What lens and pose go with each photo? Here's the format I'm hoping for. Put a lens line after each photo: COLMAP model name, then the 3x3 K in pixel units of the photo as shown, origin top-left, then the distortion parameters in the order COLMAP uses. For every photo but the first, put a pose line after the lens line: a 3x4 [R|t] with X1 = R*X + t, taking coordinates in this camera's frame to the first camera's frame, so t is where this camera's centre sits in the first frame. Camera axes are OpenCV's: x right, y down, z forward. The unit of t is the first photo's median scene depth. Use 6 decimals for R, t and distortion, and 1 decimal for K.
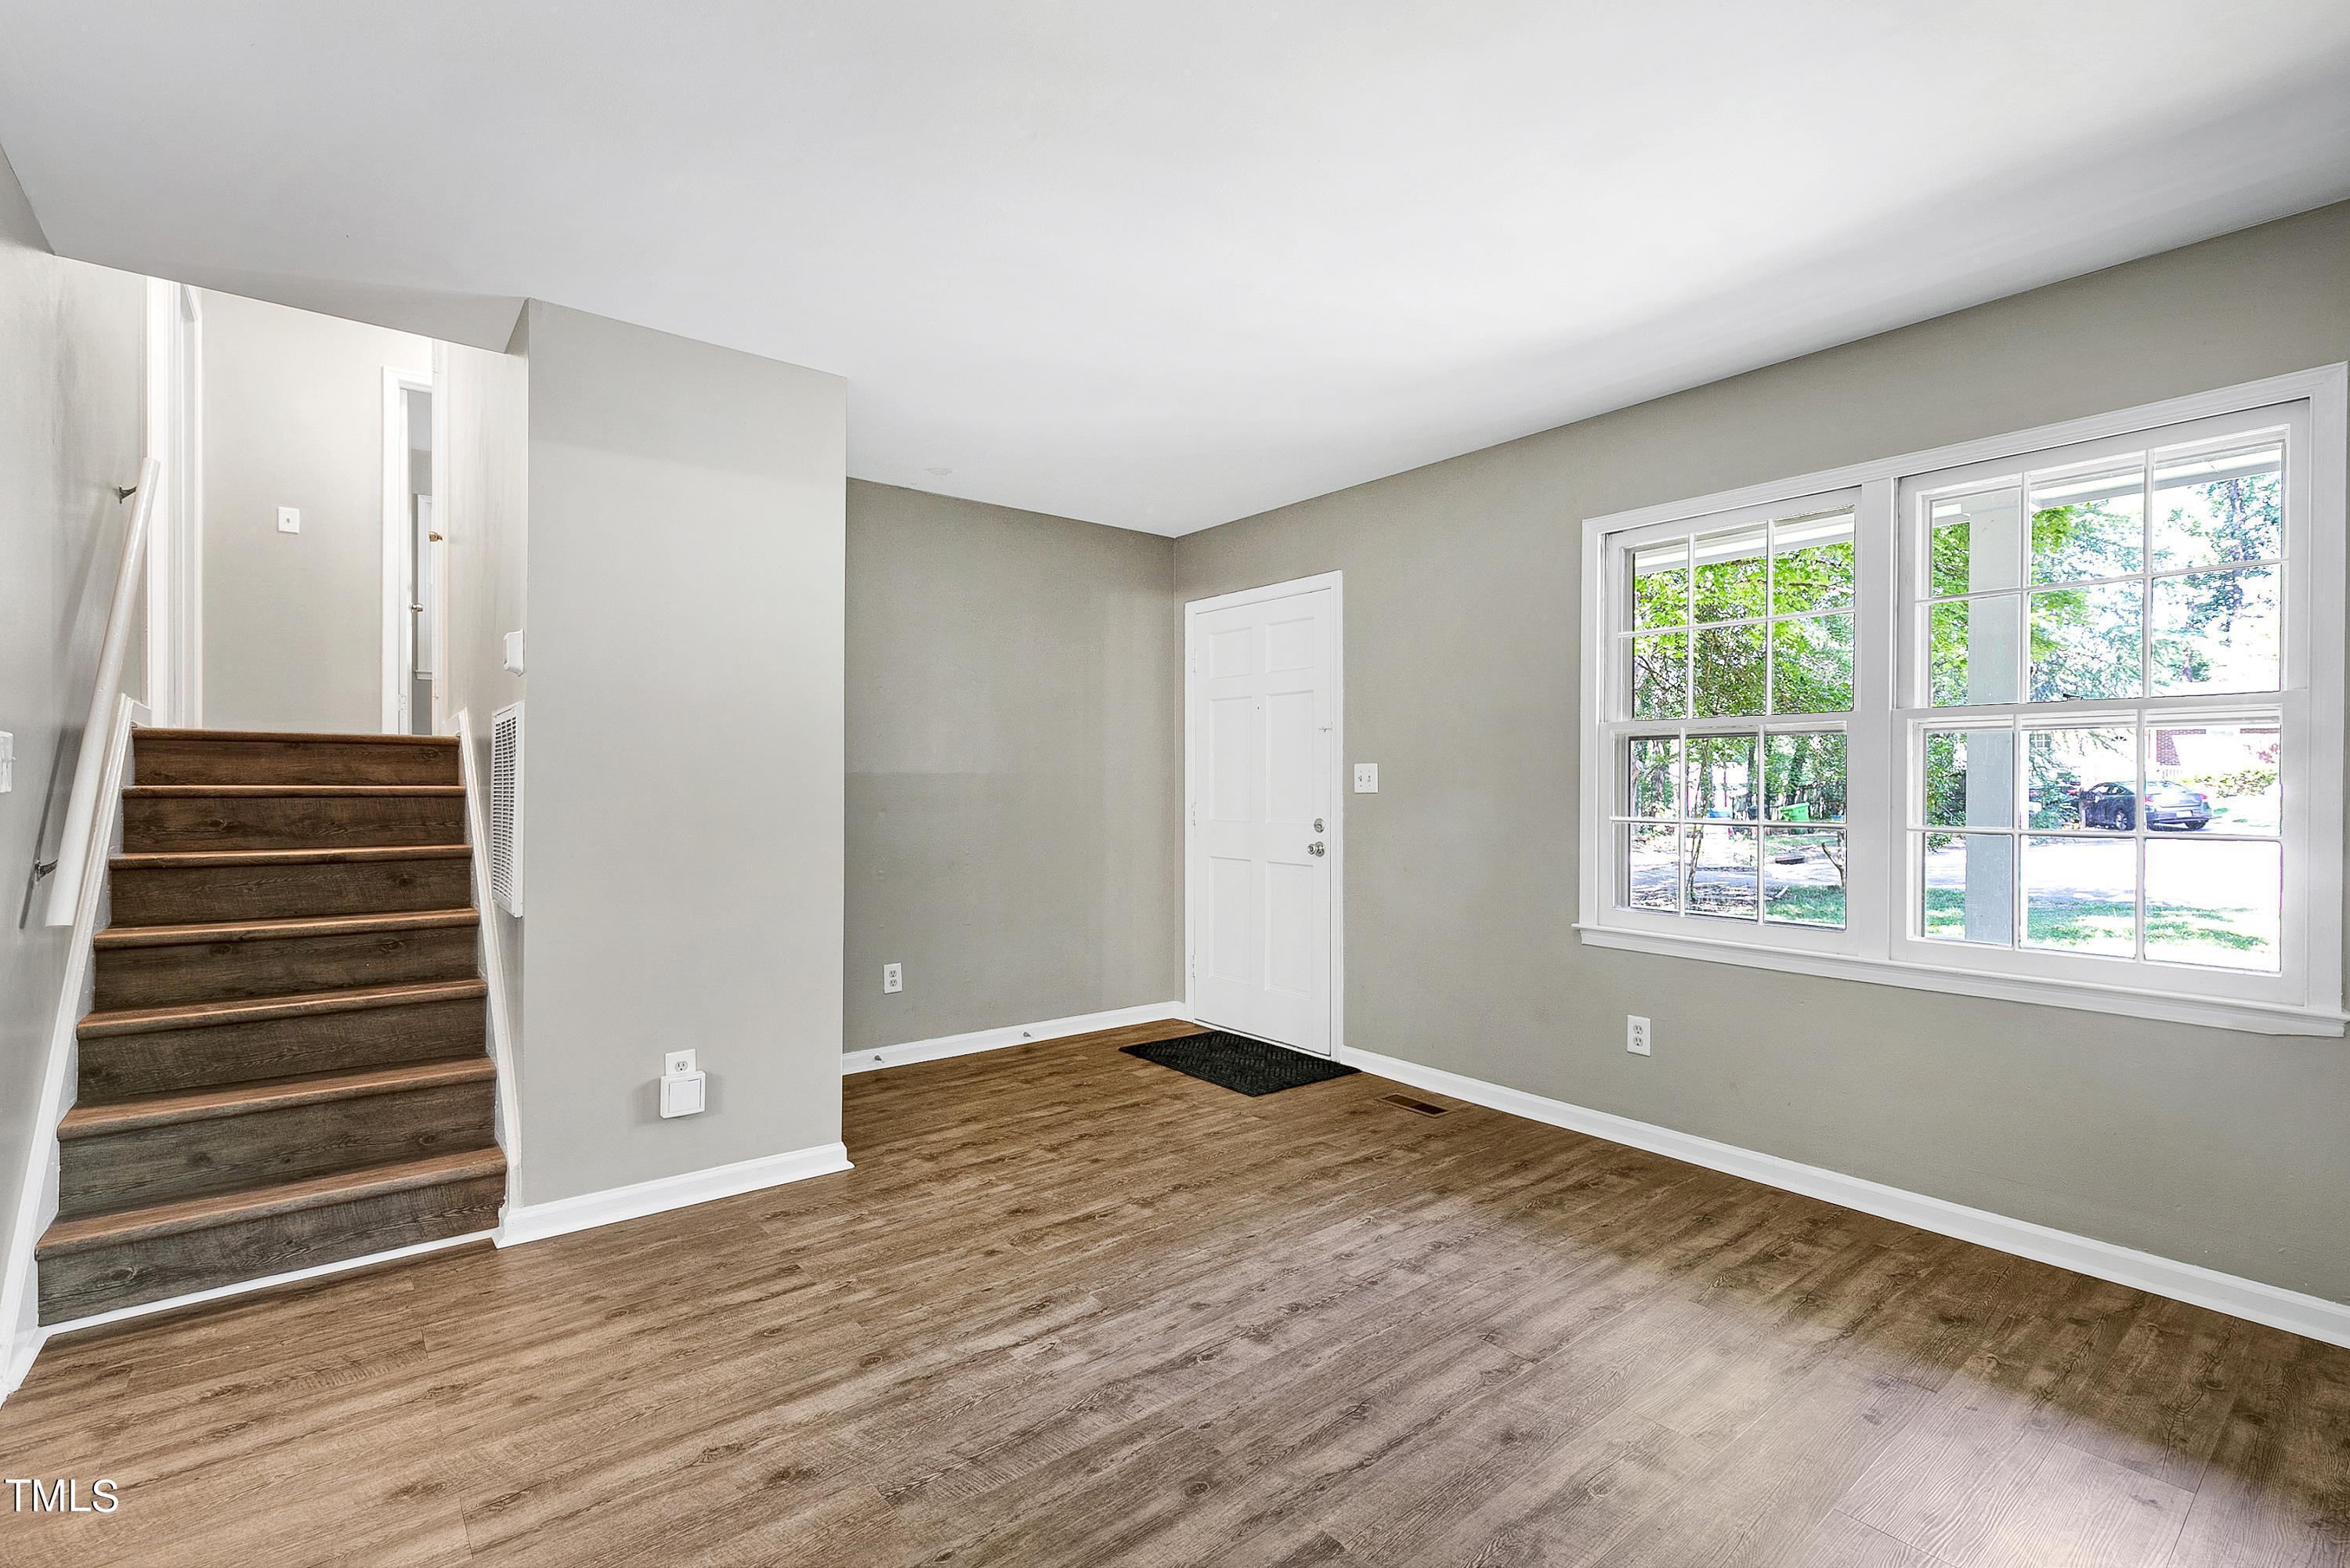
lens RADIAL K [[1075.5, 0, 1179.9], [0, 1075.5, 790.4], [0, 0, 1]] dist [0.012253, -0.001565]
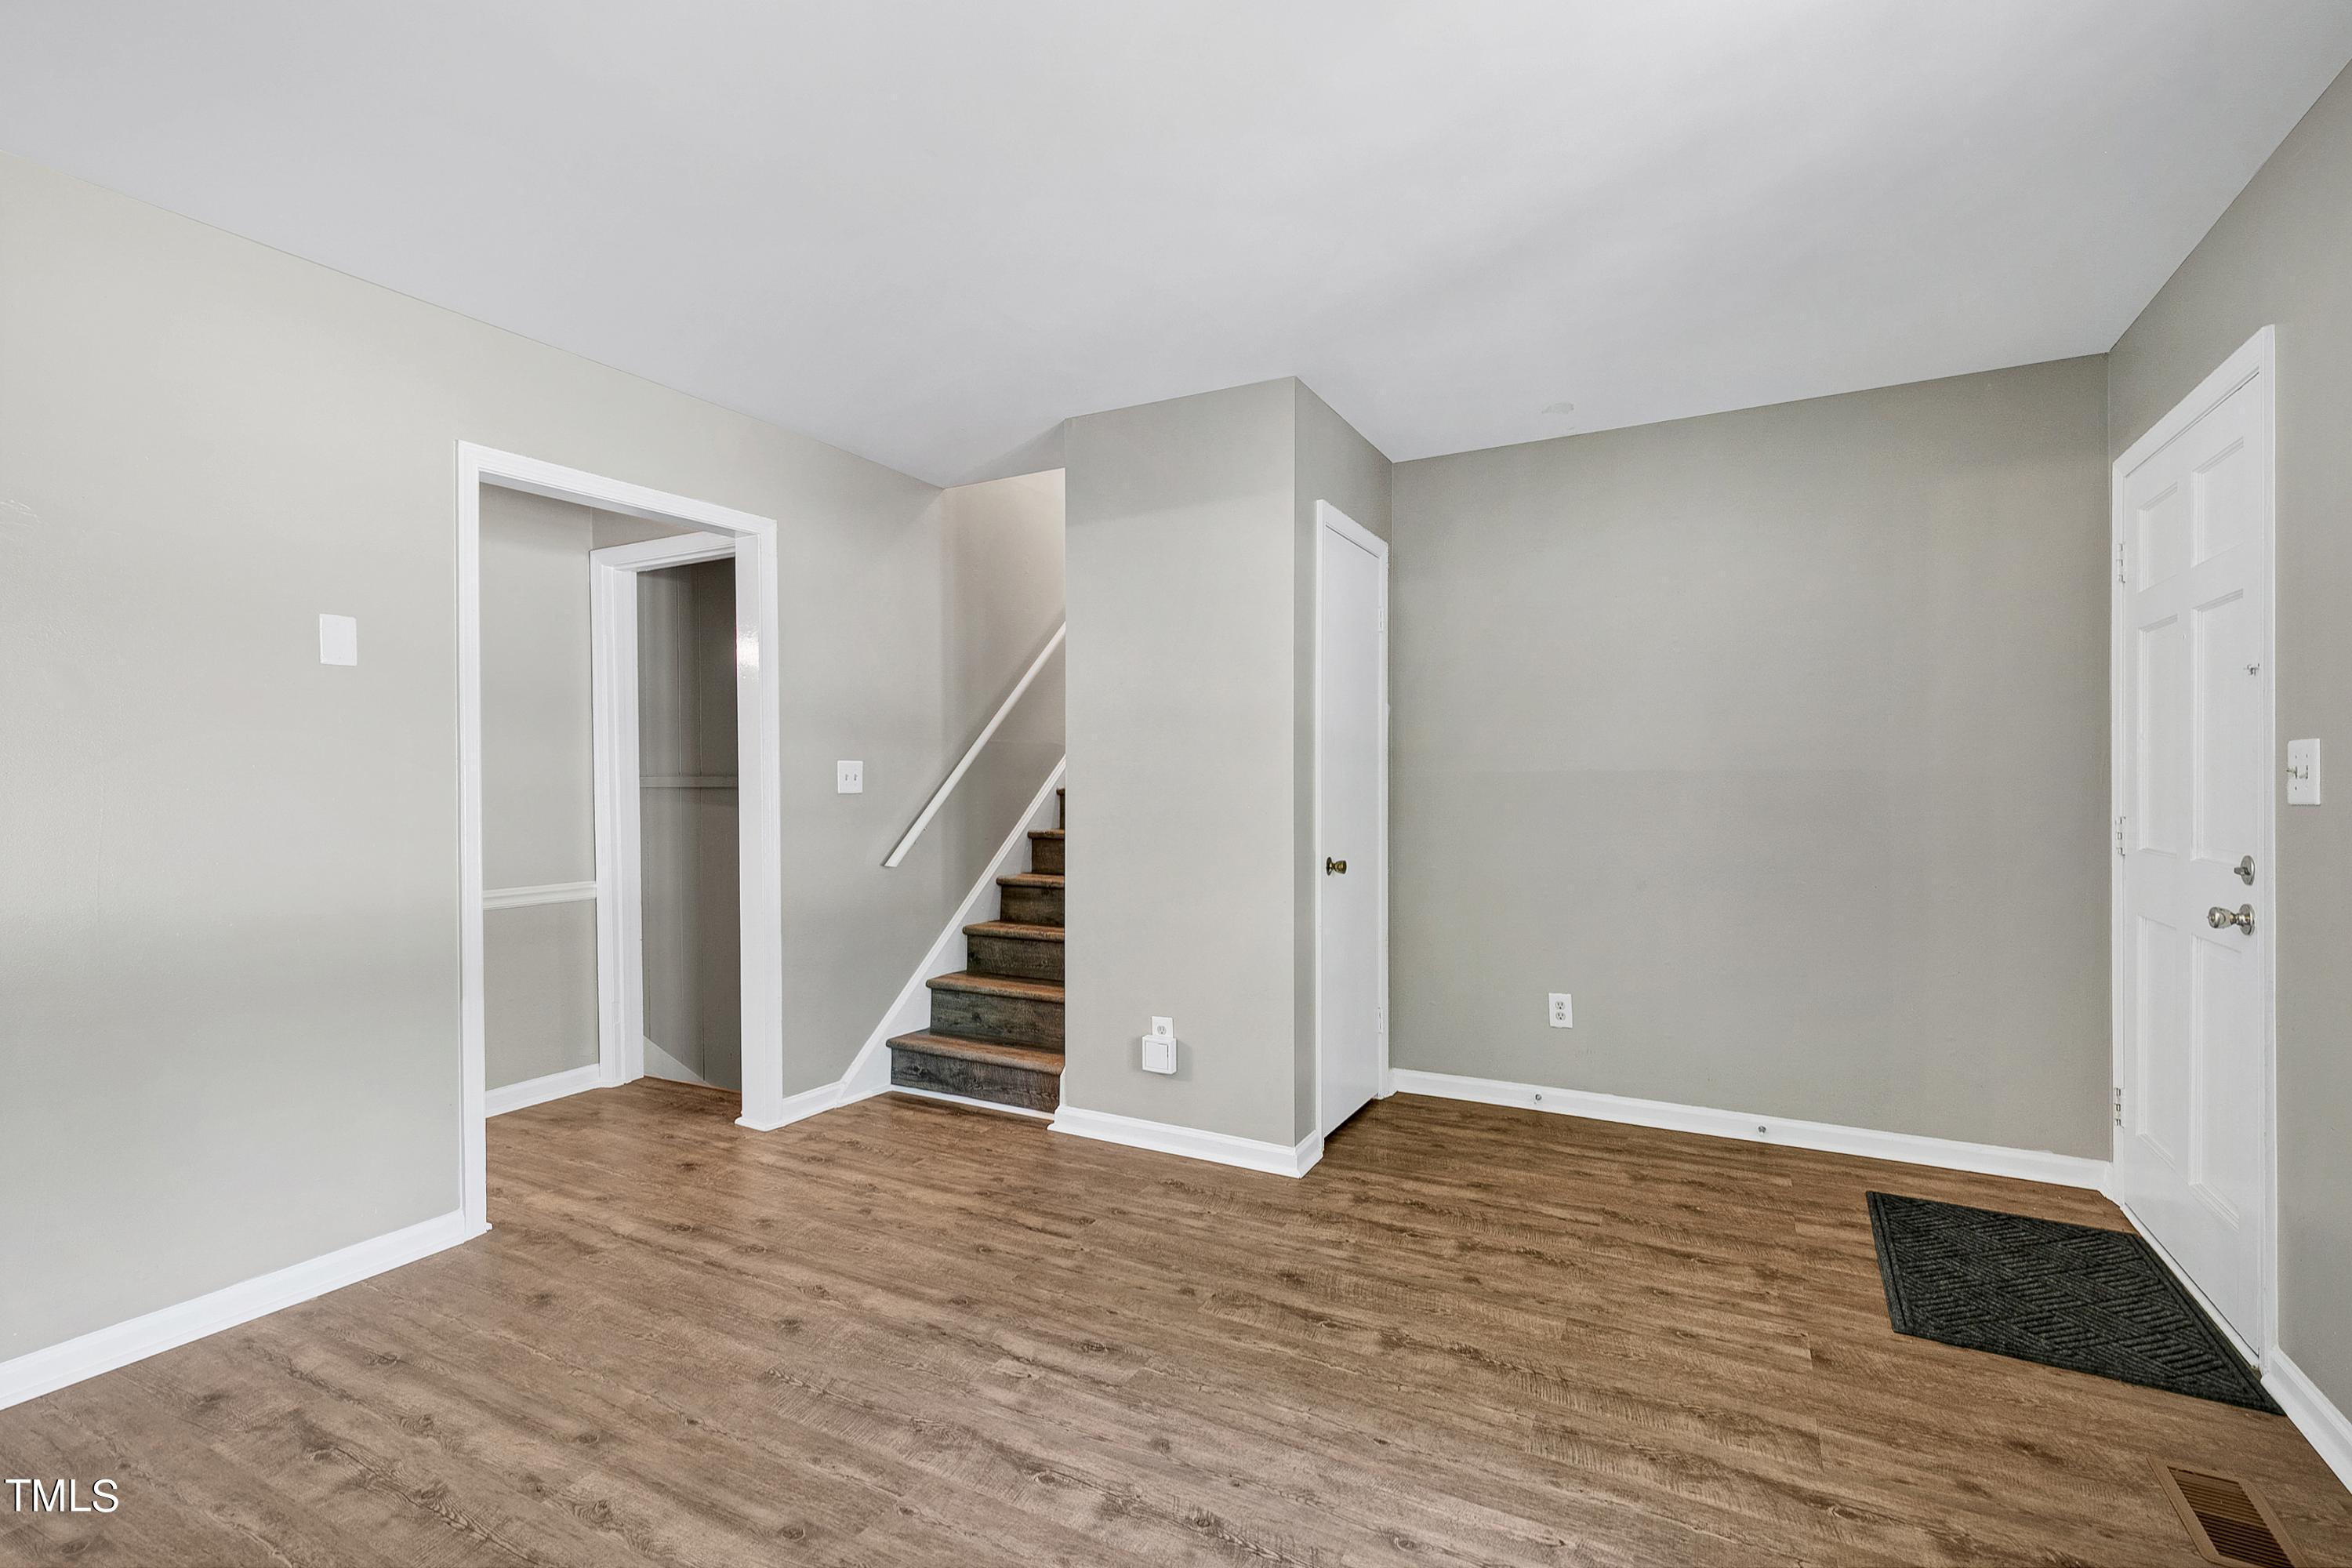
lens RADIAL K [[1076.5, 0, 1155.5], [0, 1076.5, 791.9], [0, 0, 1]] dist [0.012253, -0.001565]
pose [[0.372227, 0.005916, -0.928123, 0.671705], [0.000086, 0.999979, 0.006408, -0.008777], [0.928142, -0.002465, 0.372218, 0.622347]]
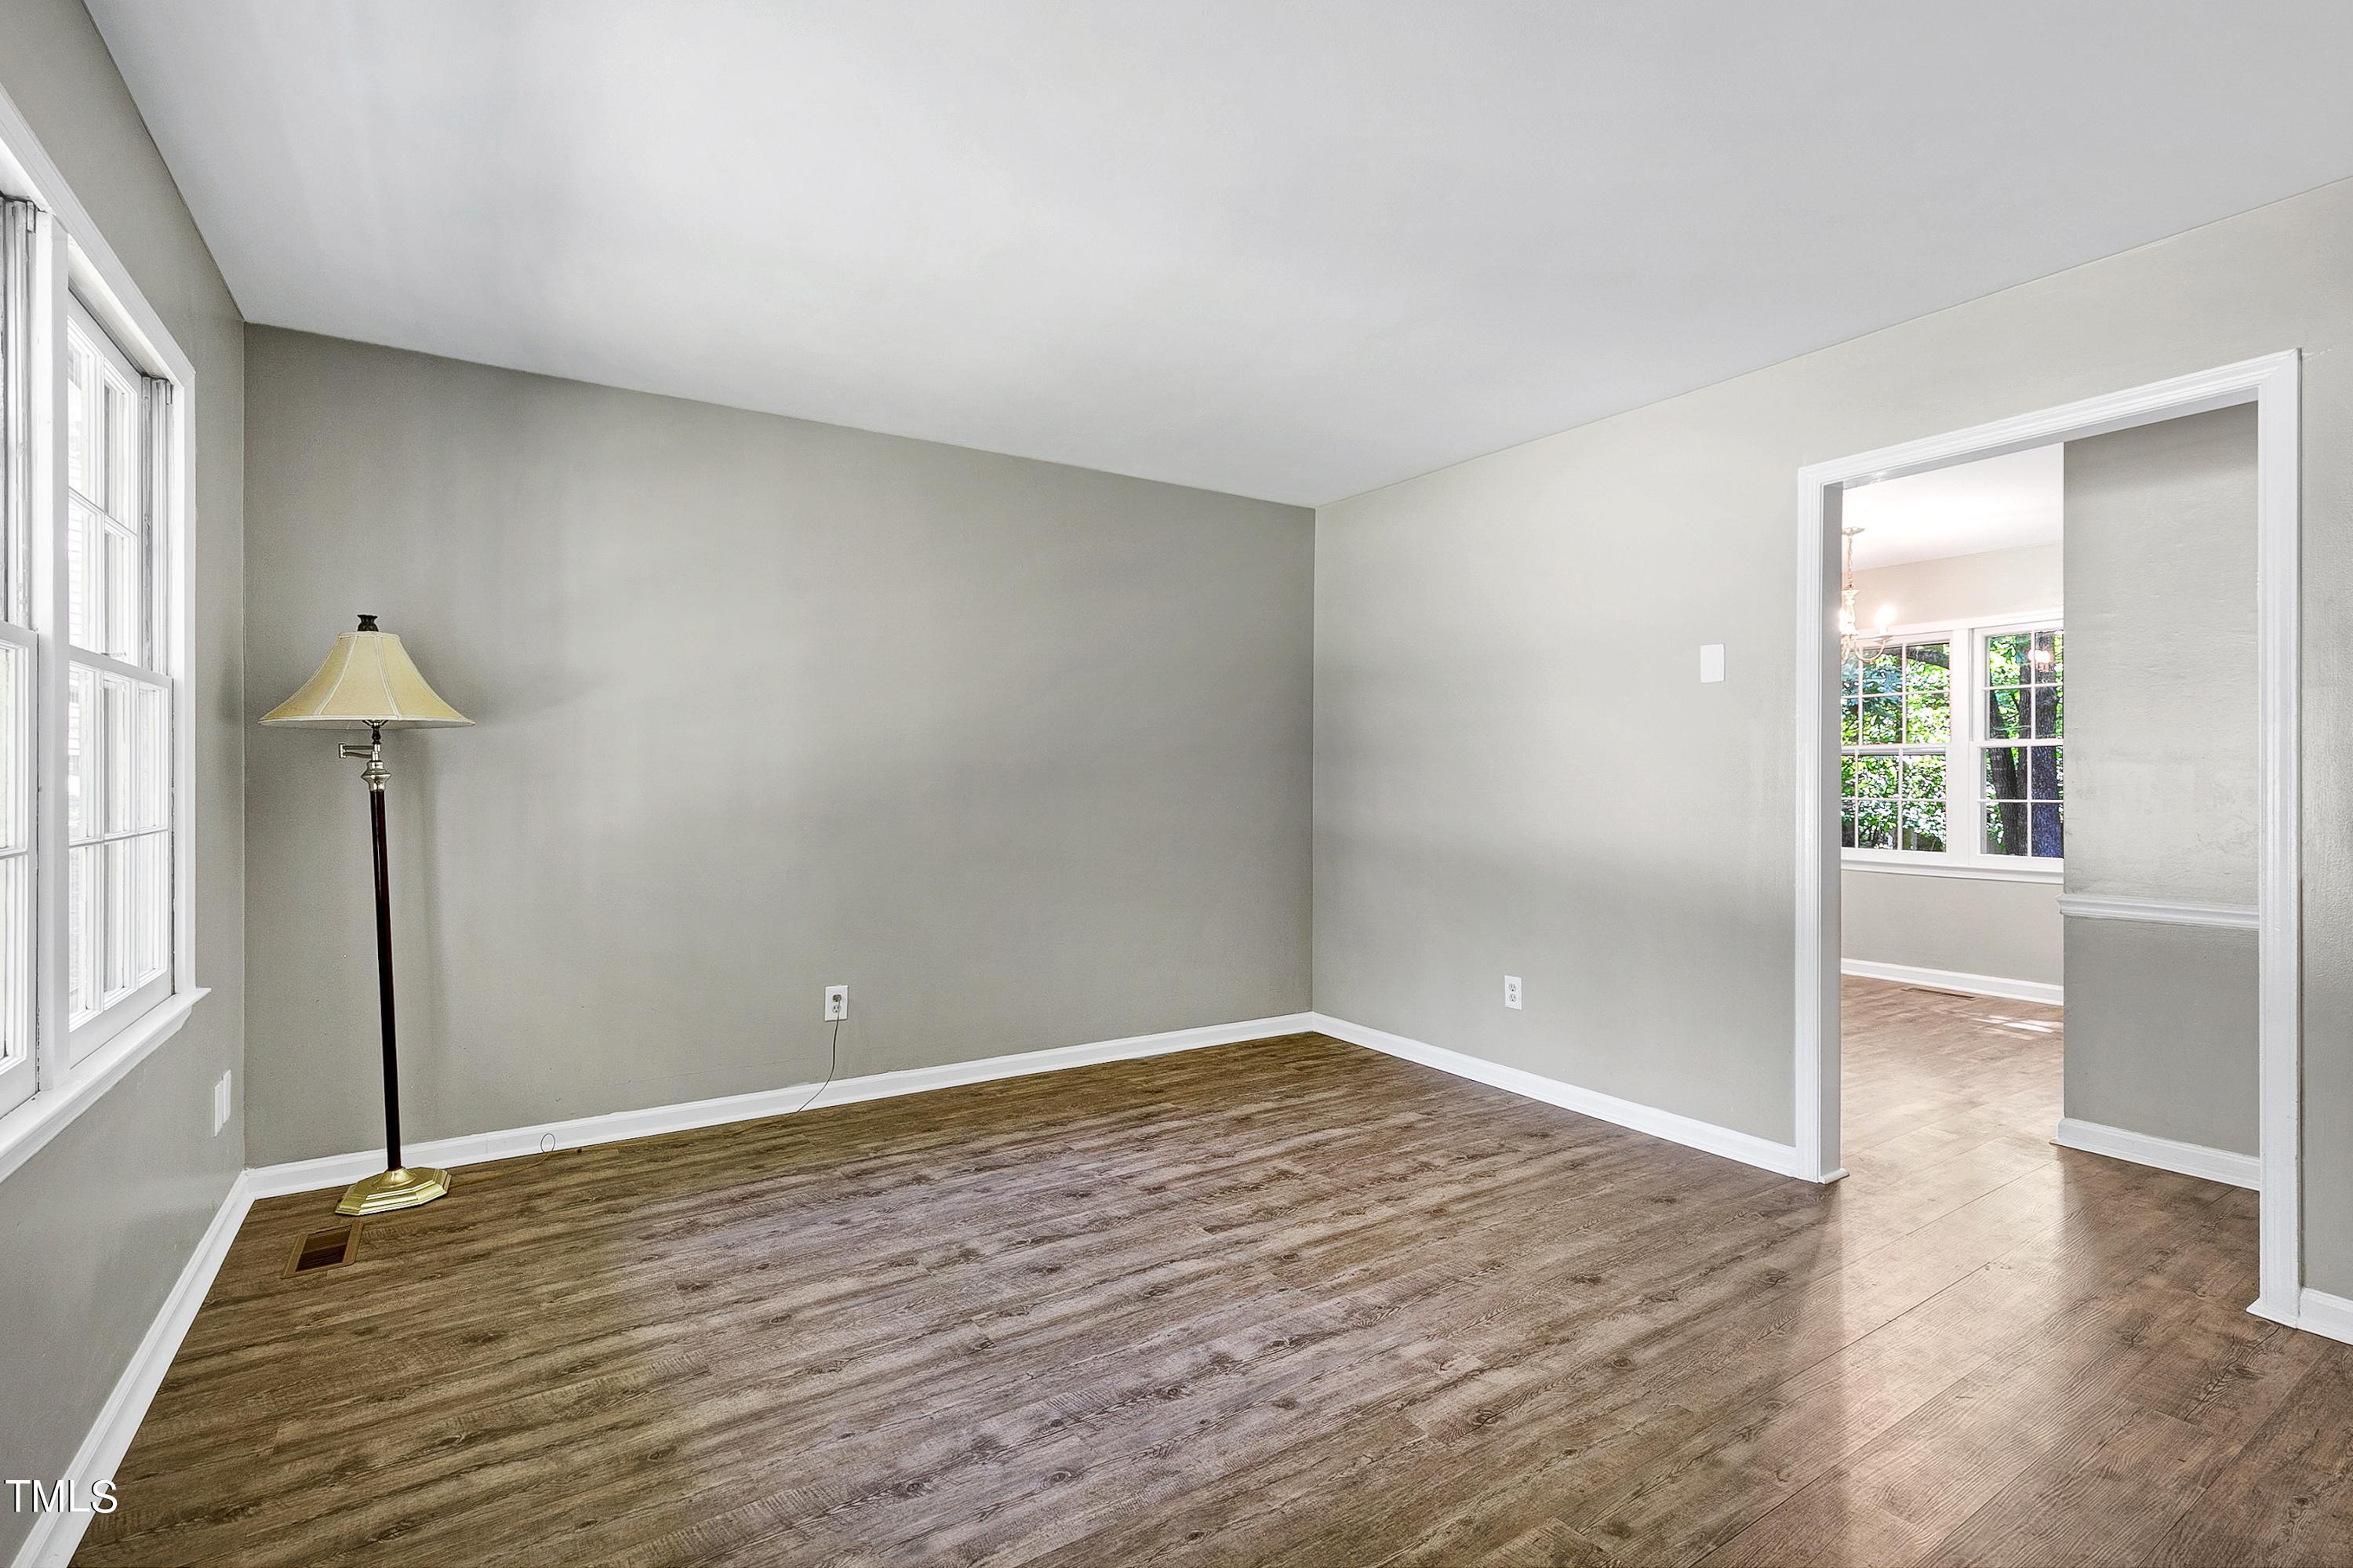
lens RADIAL K [[1077.0, 0, 1159.6], [0, 1077.0, 784.2], [0, 0, 1]] dist [0.012253, -0.001565]
pose [[-0.993909, -0.005866, 0.110046, 0.022735], [-0.004790, 0.999938, 0.010042, -0.006936], [-0.110098, 0.009454, -0.993876, 1.631873]]
